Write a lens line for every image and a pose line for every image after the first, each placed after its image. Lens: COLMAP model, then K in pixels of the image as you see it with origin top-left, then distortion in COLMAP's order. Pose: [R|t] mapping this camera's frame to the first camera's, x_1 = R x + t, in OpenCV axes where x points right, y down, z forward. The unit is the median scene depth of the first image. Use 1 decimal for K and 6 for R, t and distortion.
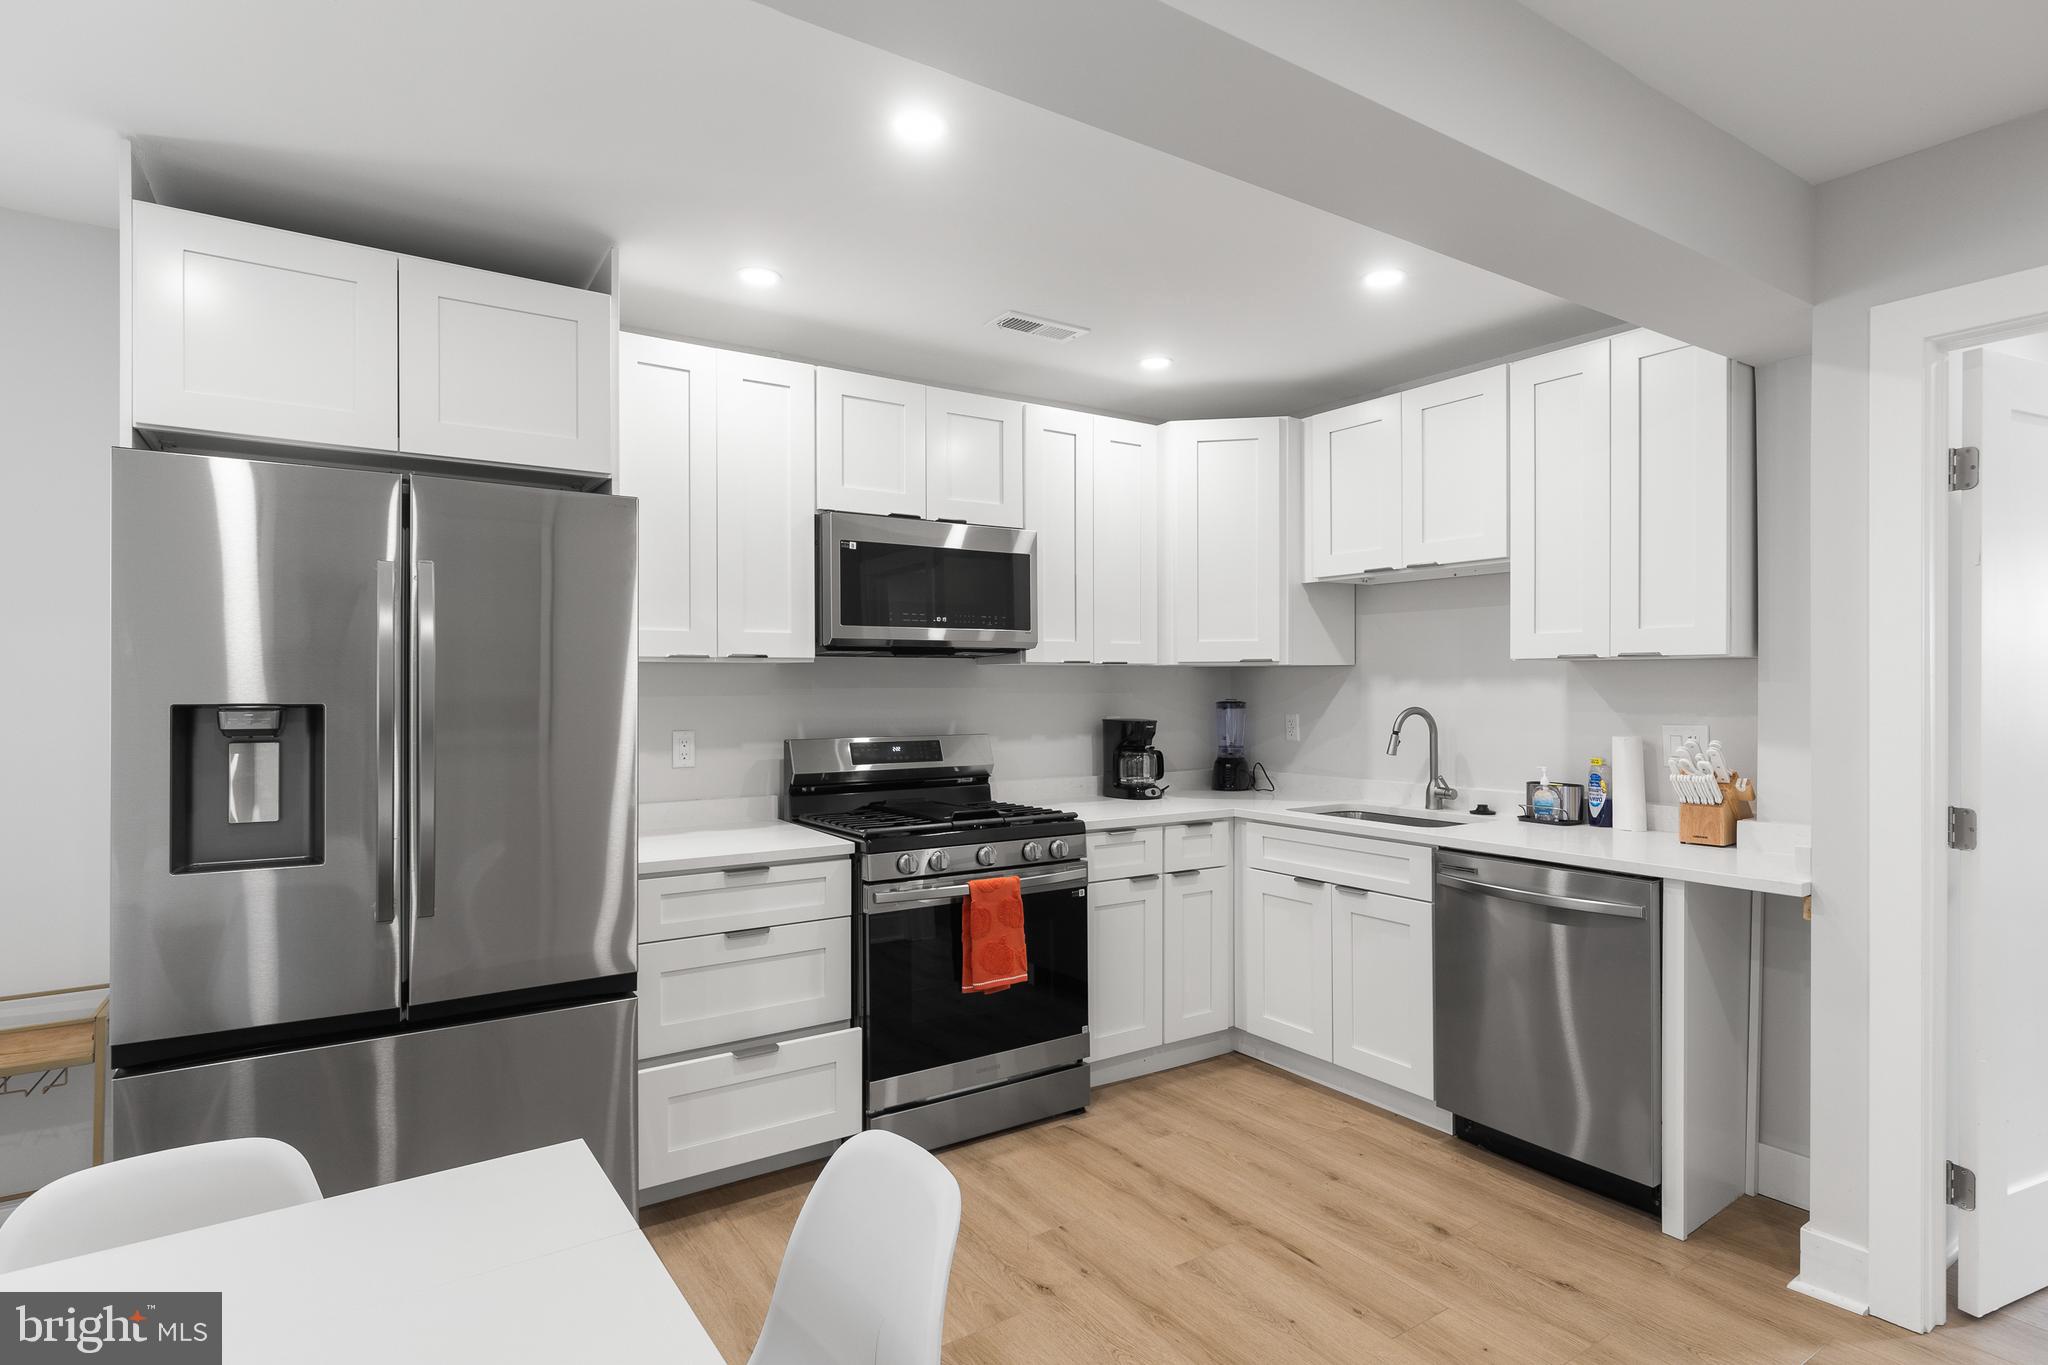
lens RADIAL K [[1064.5, 0, 1024.0], [0, 1064.5, 682.5], [0, 0, 1]] dist [0.000048, -0.001241]
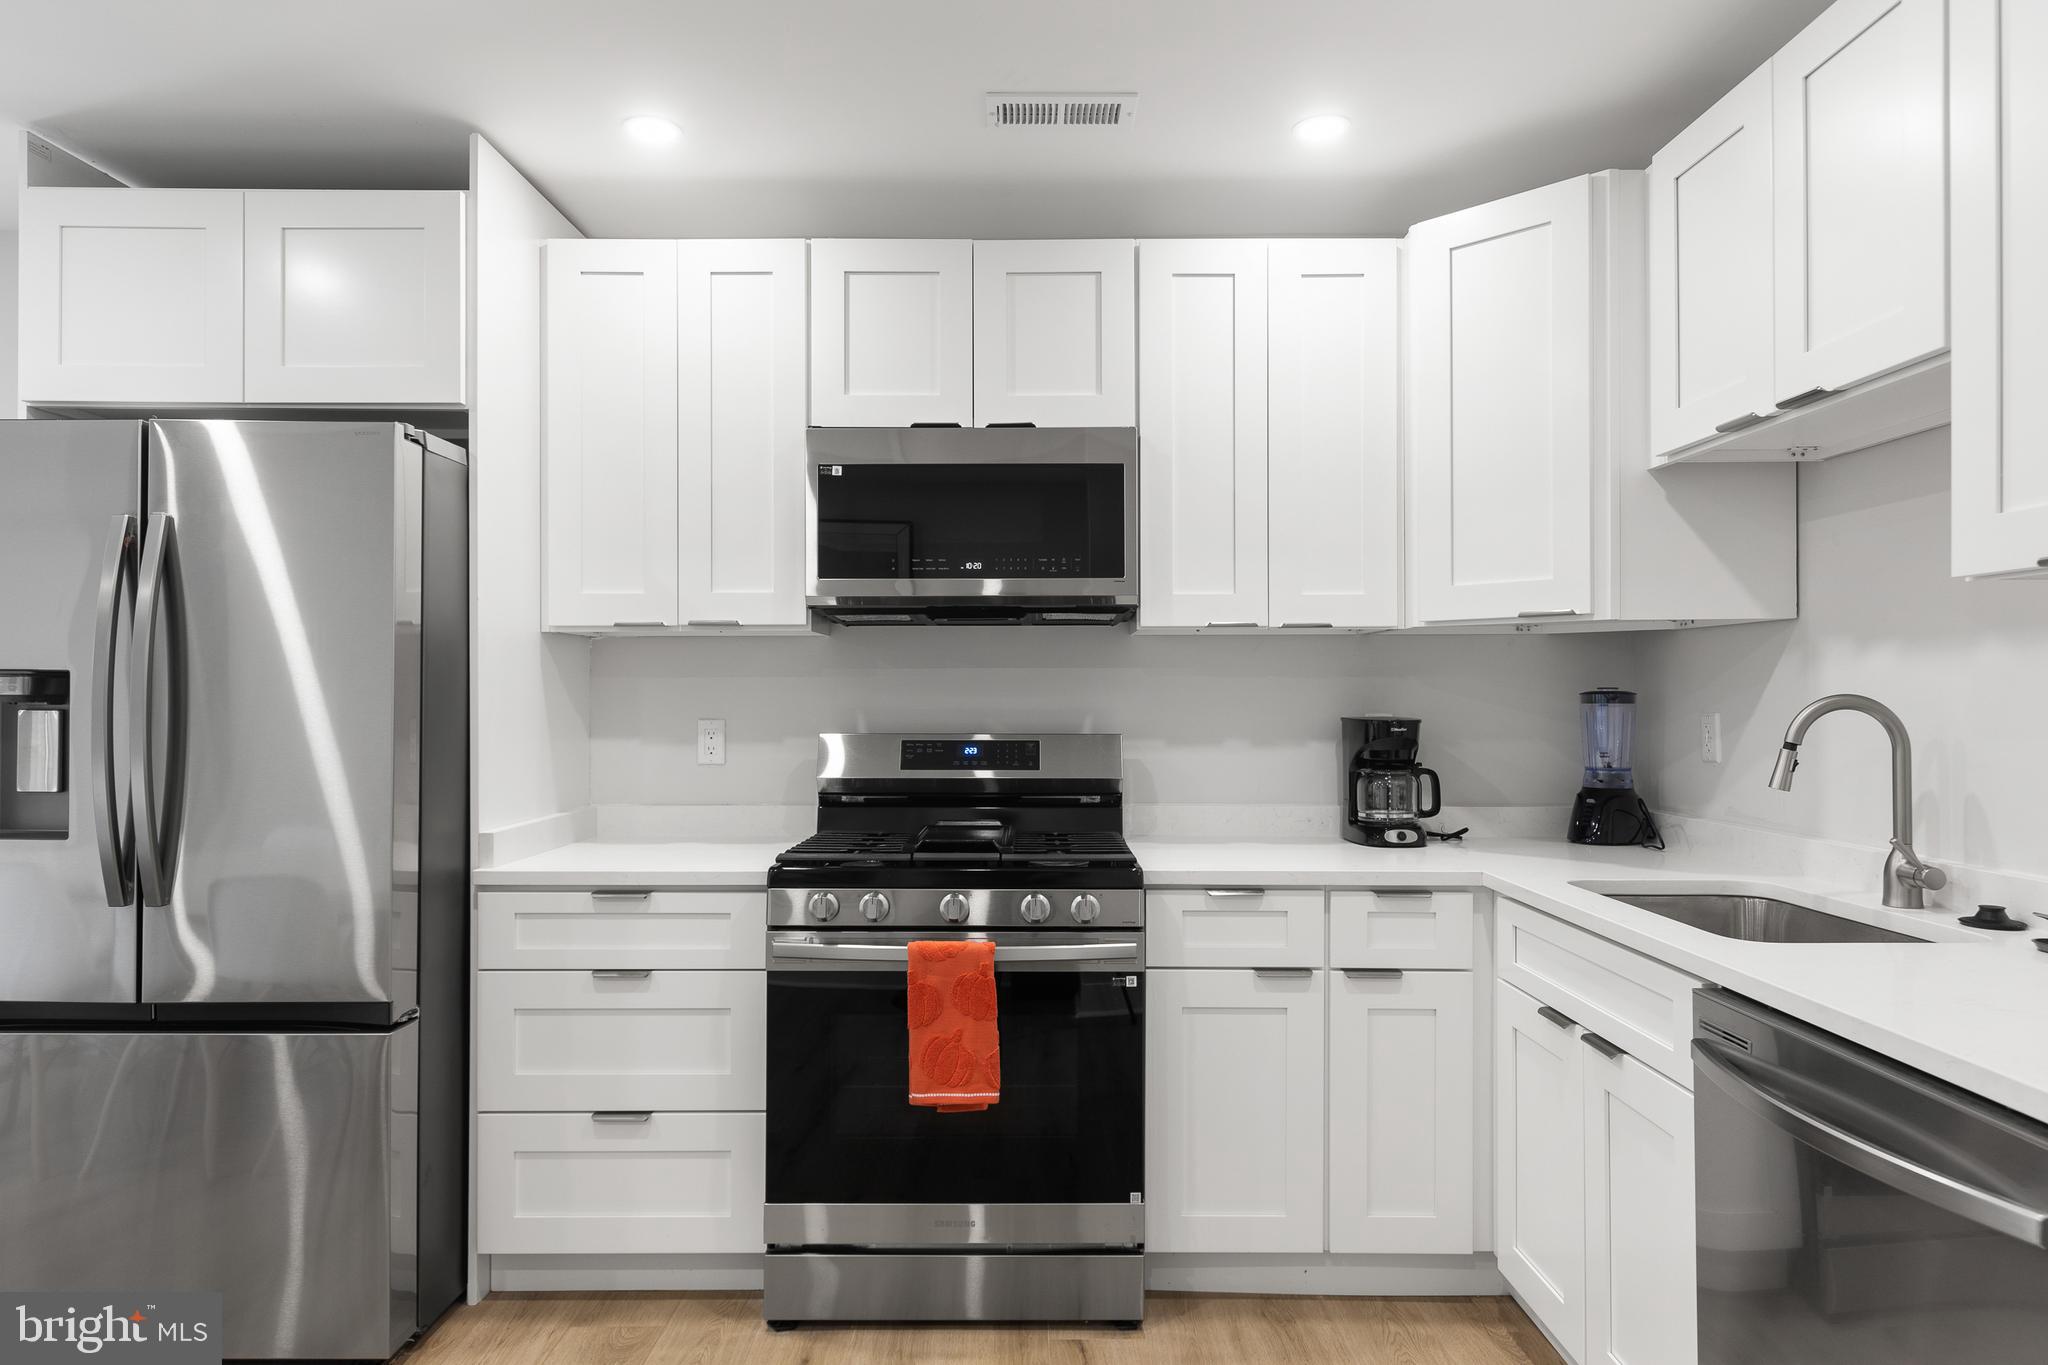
lens RADIAL K [[1235.9, 0, 1024.0], [0, 1235.9, 682.5], [0, 0, 1]] dist [0.000801, 0.002359]
pose [[0.828633, -0.003901, -0.559779, 0.390400], [-0.000241, 0.999973, -0.007325, 0.022690], [0.559792, 0.006204, 0.828610, 0.329604]]
